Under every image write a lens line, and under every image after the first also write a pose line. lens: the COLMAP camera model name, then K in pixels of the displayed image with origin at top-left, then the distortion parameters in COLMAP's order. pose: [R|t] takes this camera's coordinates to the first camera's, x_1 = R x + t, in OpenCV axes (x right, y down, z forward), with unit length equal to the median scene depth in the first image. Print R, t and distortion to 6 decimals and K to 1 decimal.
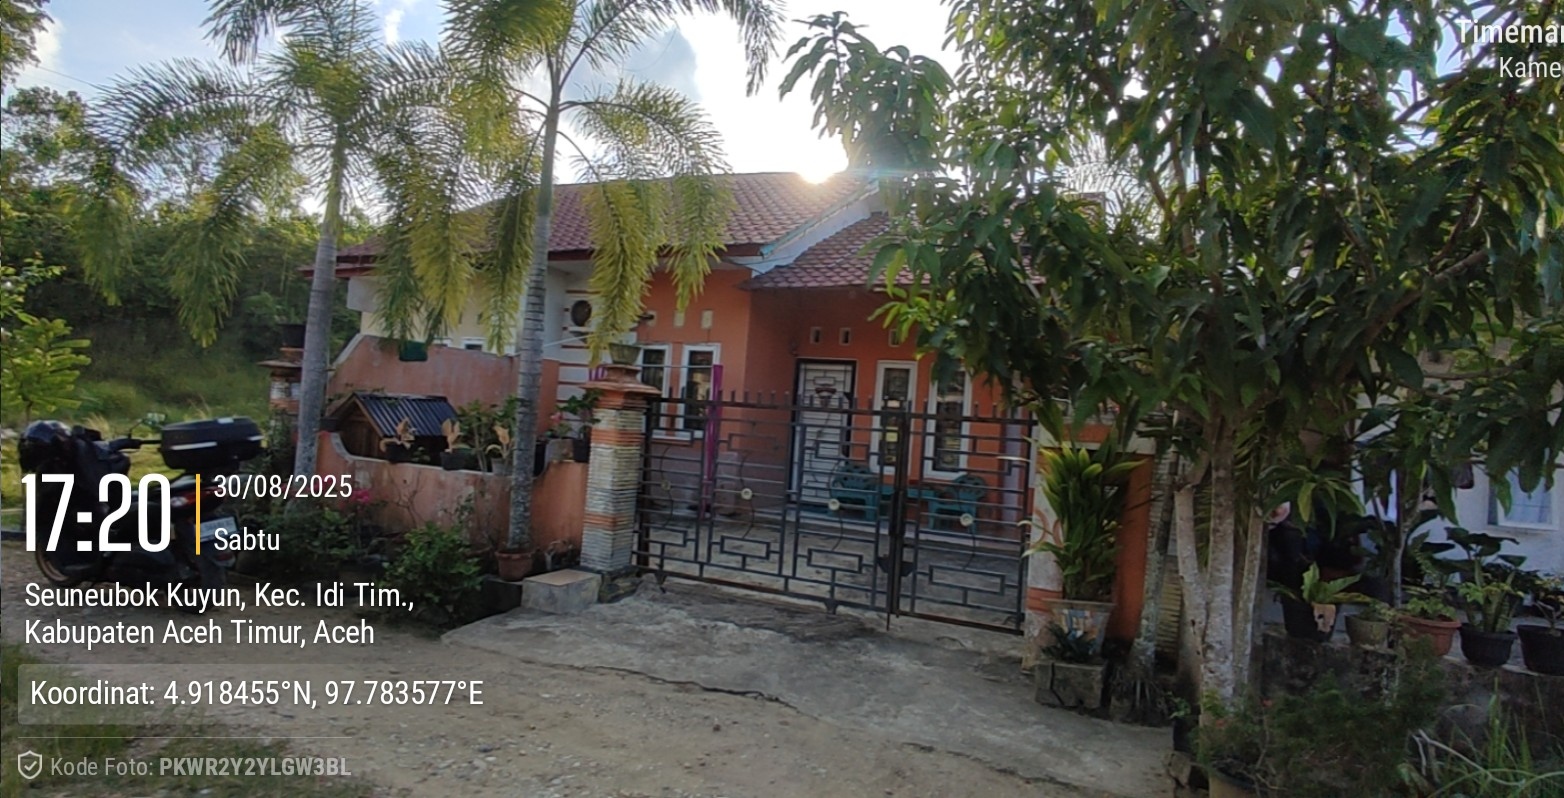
lens RADIAL K [[834.3, 0, 782.0], [0, 834.3, 399.0], [0, 0, 1]] dist [0.000231, -0.000369]
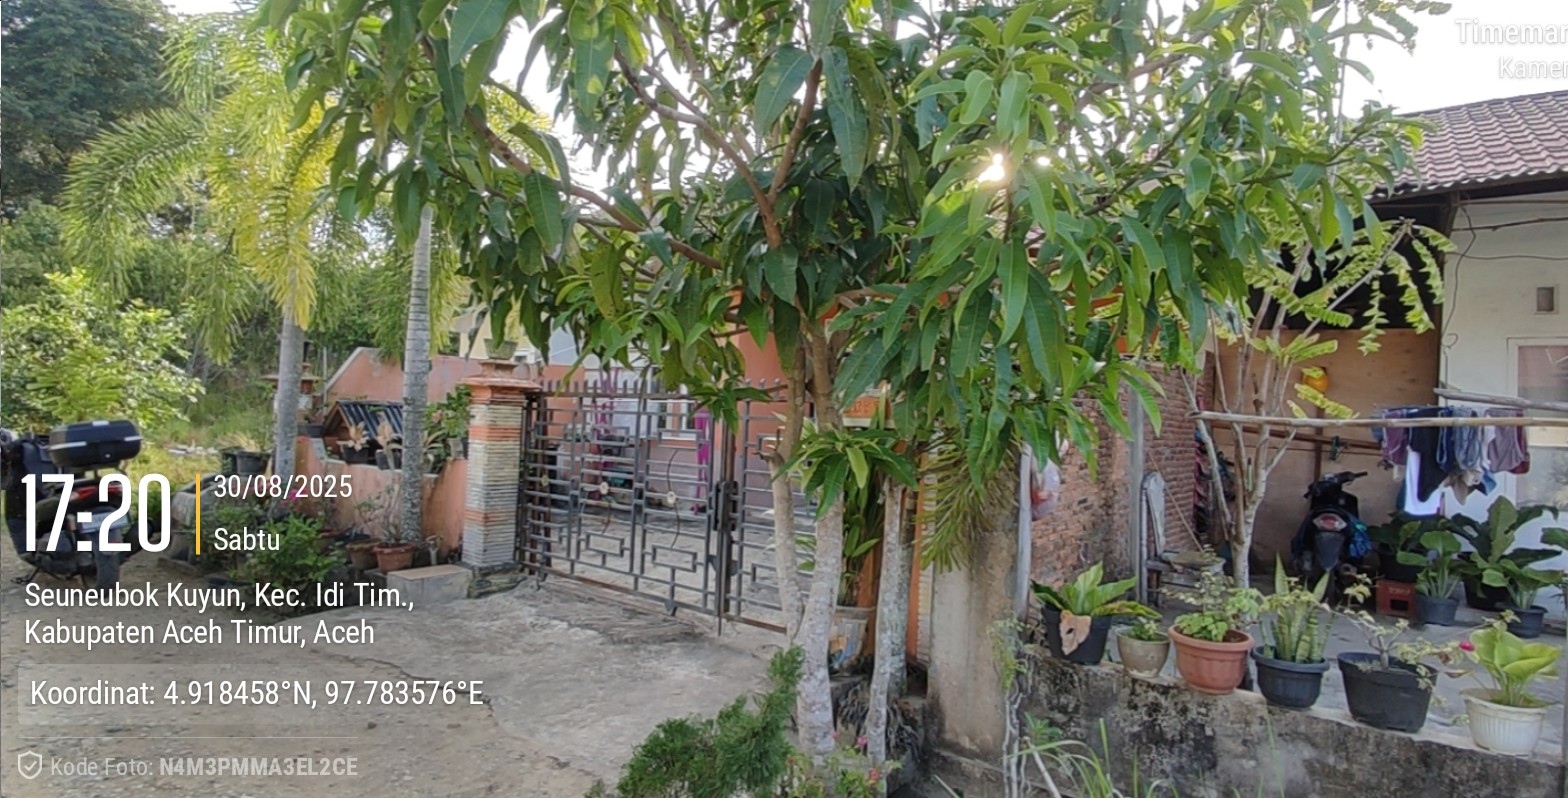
lens RADIAL K [[836.5, 0, 784.0], [0, 836.5, 399.0], [0, 0, 1]] dist [0.000231, -0.000369]
pose [[0.965390, -0.036825, -0.258197, 0.400022], [0.033266, 0.999282, -0.018141, 0.035671], [0.258679, 0.008924, 0.965922, 0.125995]]
